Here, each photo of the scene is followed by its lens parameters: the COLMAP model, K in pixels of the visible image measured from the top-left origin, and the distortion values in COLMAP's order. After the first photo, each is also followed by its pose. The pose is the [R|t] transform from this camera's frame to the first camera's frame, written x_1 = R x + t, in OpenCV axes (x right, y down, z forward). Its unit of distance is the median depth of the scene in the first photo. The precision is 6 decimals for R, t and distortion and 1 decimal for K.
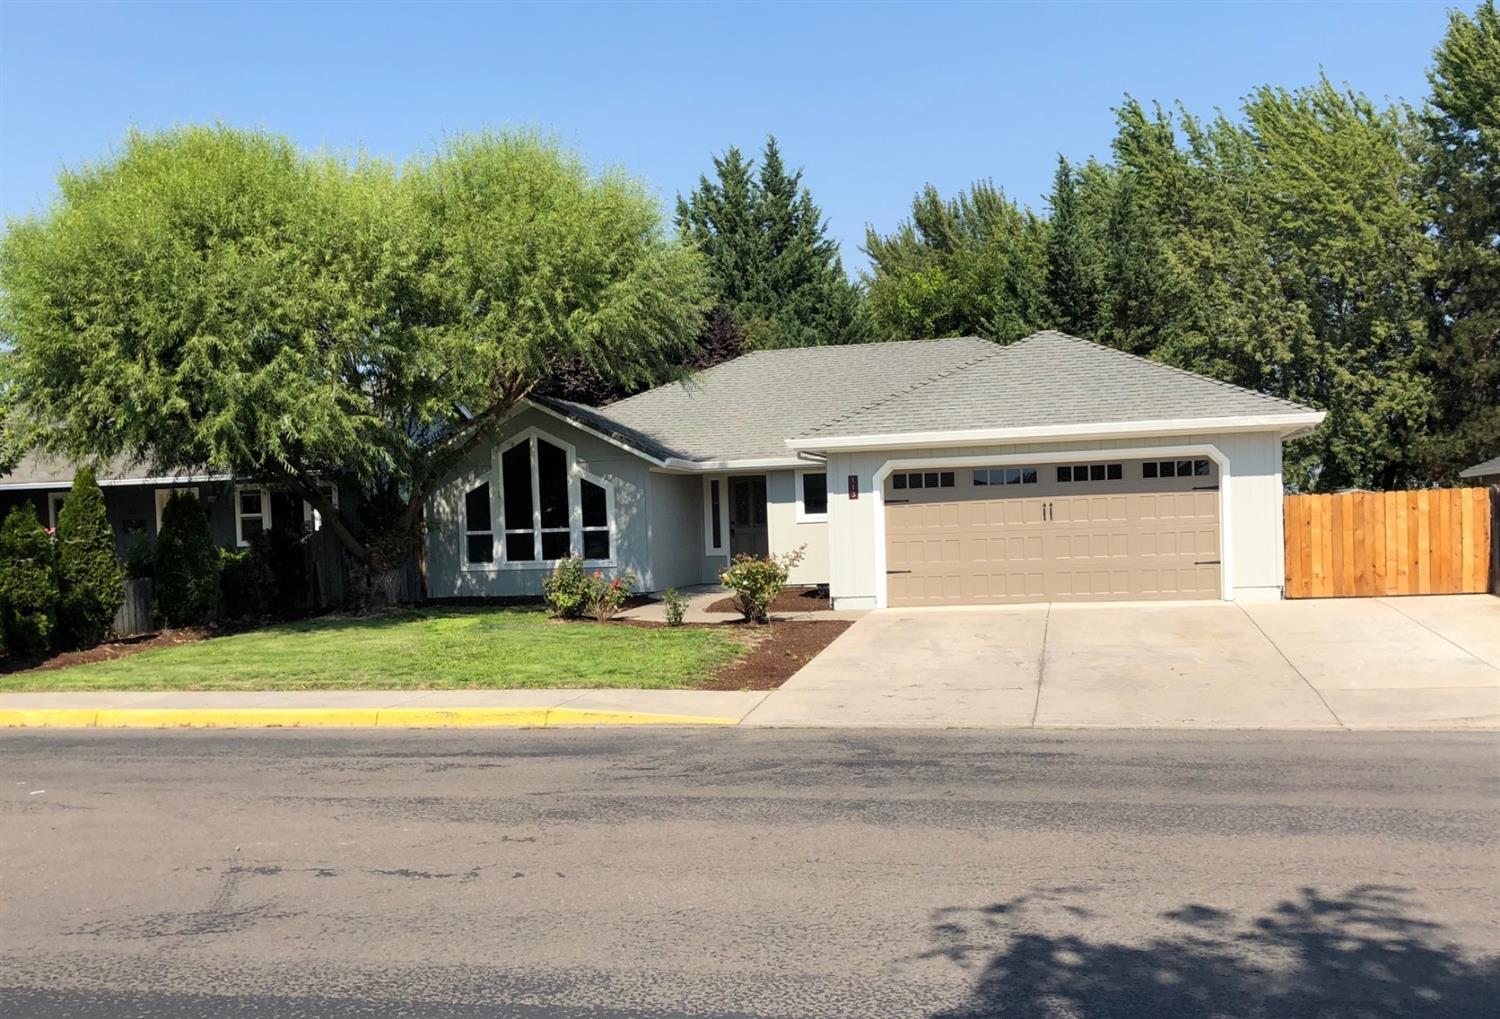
lens RADIAL K [[1342.0, 0, 749.9], [0, 1342.0, 513.4], [0, 0, 1]] dist [0.014471, 0.003304]
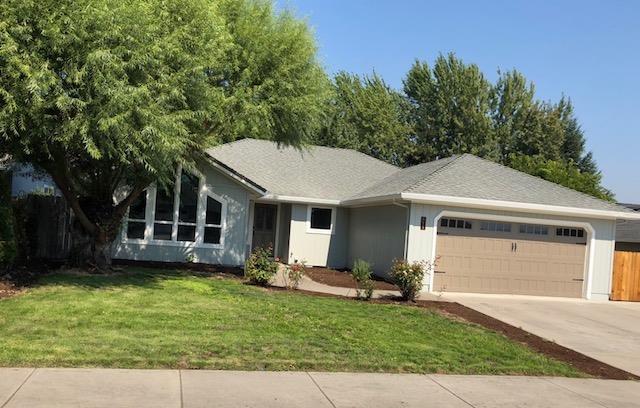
lens RADIAL K [[540.9, 0, 319.4], [0, 540.9, 204.0], [0, 0, 1]] dist [0.012930, 0.002503]
pose [[0.896783, 0.122360, 0.425215, -0.290155], [-0.107942, 0.992467, -0.057942, 0.009584], [-0.429102, 0.006062, 0.903236, 0.324776]]
